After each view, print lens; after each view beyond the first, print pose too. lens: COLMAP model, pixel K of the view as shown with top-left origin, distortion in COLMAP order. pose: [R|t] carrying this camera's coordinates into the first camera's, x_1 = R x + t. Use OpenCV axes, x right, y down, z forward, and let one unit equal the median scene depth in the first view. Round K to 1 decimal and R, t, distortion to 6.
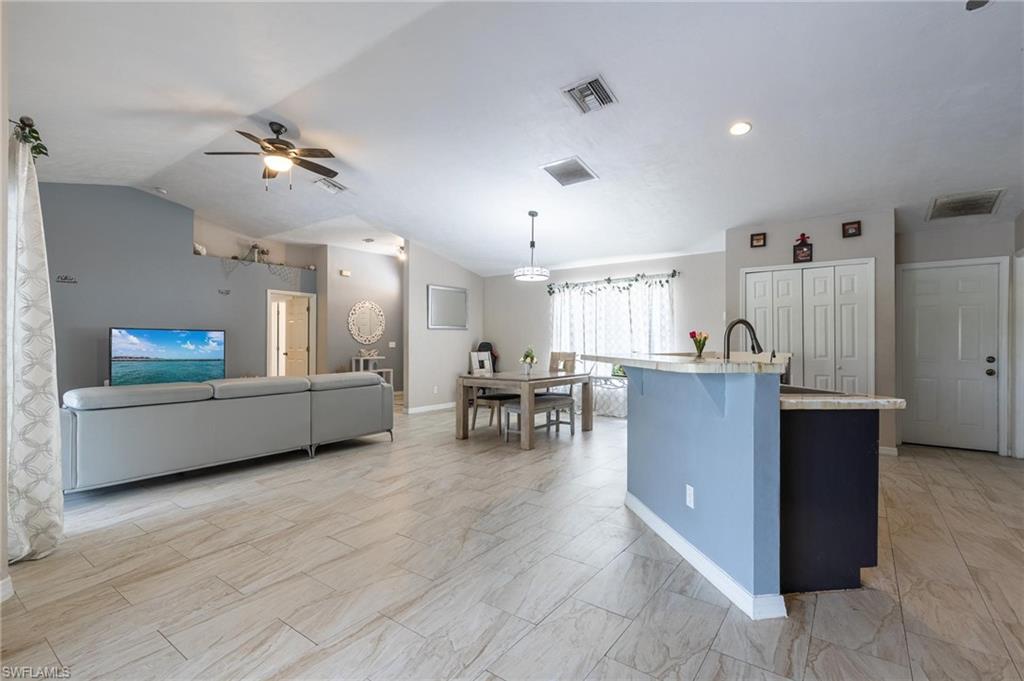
lens RADIAL K [[472.7, 0, 515.3], [0, 472.7, 342.7], [0, 0, 1]] dist [0.005766, -0.000604]
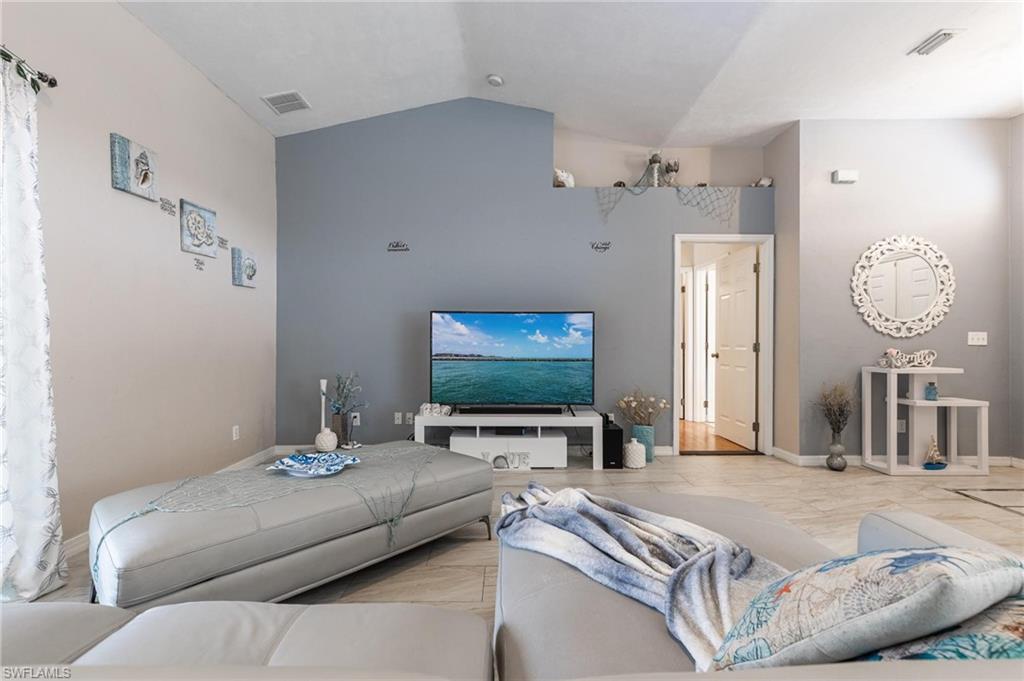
lens RADIAL K [[439.5, 0, 504.3], [0, 439.5, 344.0], [0, 0, 1]] dist [0.000400, -0.000273]
pose [[0.578275, 0.000259, -0.815842, -0.282265], [-0.001416, 0.999999, -0.000687, 0.014420], [0.815841, 0.001552, 0.578274, 0.682742]]
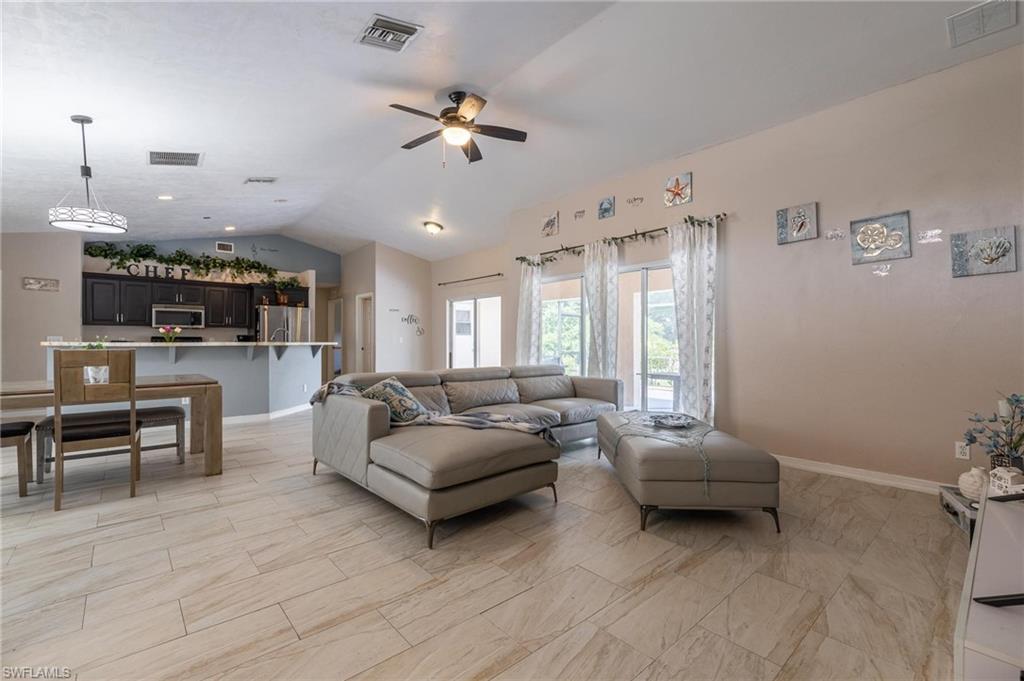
lens RADIAL K [[439.5, 0, 511.1], [0, 439.5, 344.7], [0, 0, 1]] dist [0.000400, -0.000273]
pose [[-0.976141, -0.005129, 0.217079, -0.555442], [-0.003271, 0.999955, 0.008920, 0.009461], [-0.217115, 0.007997, -0.976113, 1.259256]]
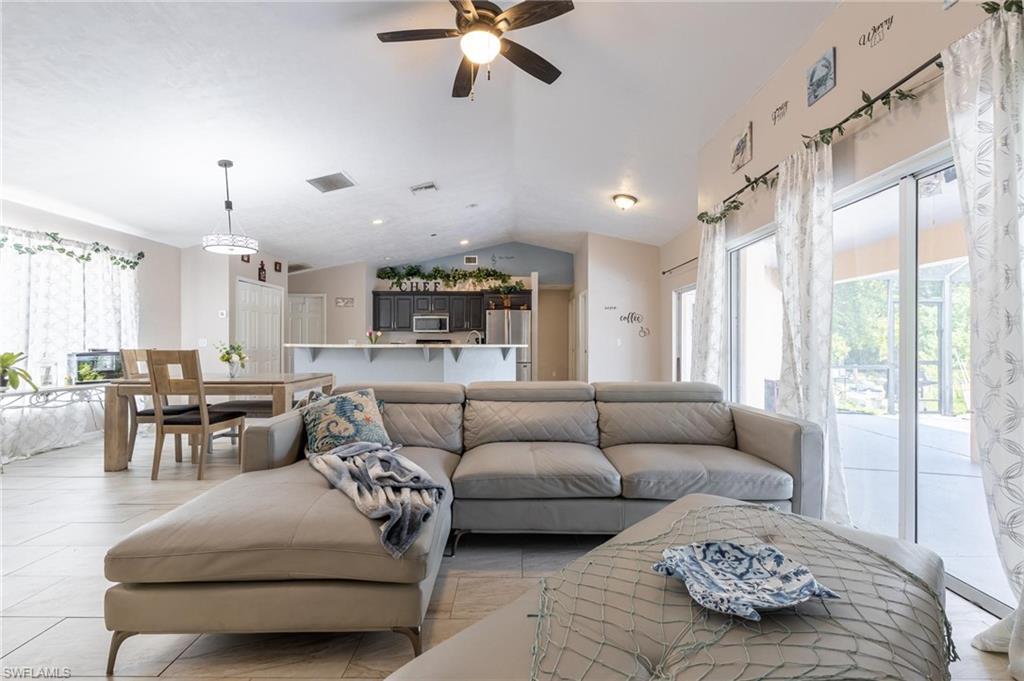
lens RADIAL K [[439.5, 0, 513.0], [0, 439.5, 342.3], [0, 0, 1]] dist [0.000400, -0.000273]
pose [[-0.587418, 0.000322, 0.809284, -0.704377], [-0.002263, 0.999995, -0.002040, 0.010679], [-0.809281, -0.003030, -0.587414, 0.915576]]
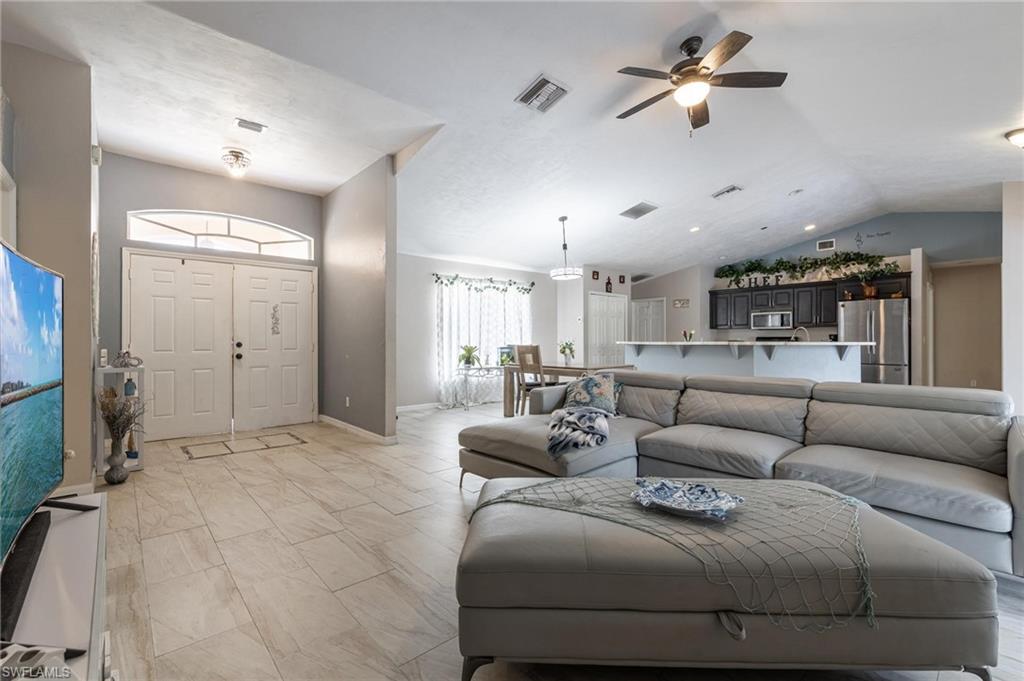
lens RADIAL K [[439.5, 0, 510.1], [0, 439.5, 340.1], [0, 0, 1]] dist [0.000400, -0.000273]
pose [[0.211235, 0.000301, 0.977435, -0.873708], [0.001354, 0.999999, -0.000601, 0.009739], [-0.977434, 0.001451, 0.211234, 0.797584]]
